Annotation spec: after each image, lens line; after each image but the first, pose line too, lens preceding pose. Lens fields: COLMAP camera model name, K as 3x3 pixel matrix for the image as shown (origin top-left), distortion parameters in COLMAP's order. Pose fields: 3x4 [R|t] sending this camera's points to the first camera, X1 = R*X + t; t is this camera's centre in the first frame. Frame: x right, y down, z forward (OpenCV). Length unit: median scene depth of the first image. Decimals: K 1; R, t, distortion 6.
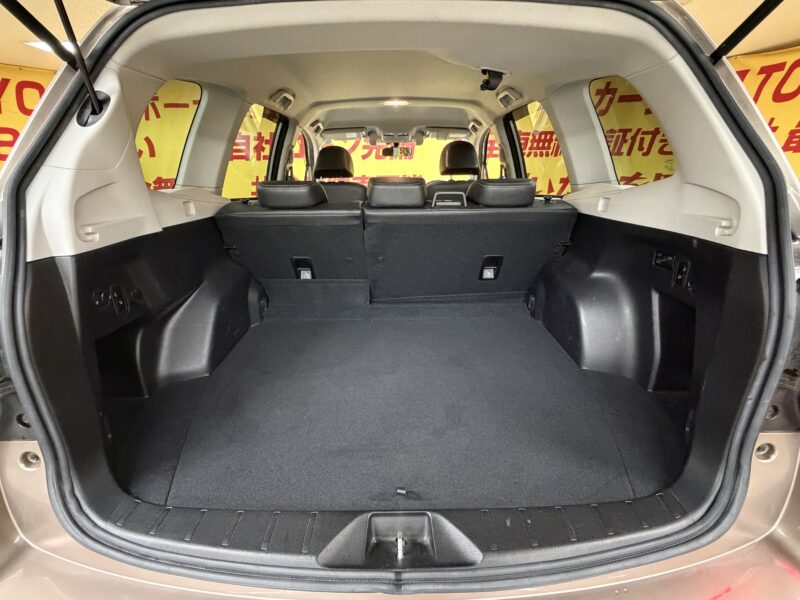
lens RADIAL K [[361.1, 0, 397.5], [0, 361.1, 304.7], [0, 0, 1]] dist [0.003504, -0.001449]
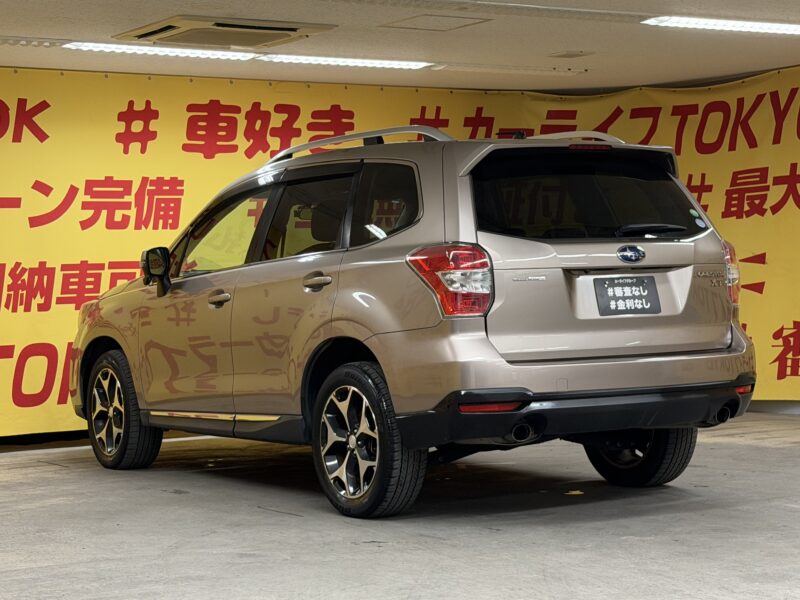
lens RADIAL K [[1805.9, 0, 423.3], [0, 1805.9, 340.5], [0, 0, 1]] dist [0.181126, 0.000000]
pose [[0.835880, -0.032350, 0.547958, -1.083788], [0.211667, 0.940054, -0.267388, 0.490443], [-0.506460, 0.339489, 0.792619, -1.119716]]
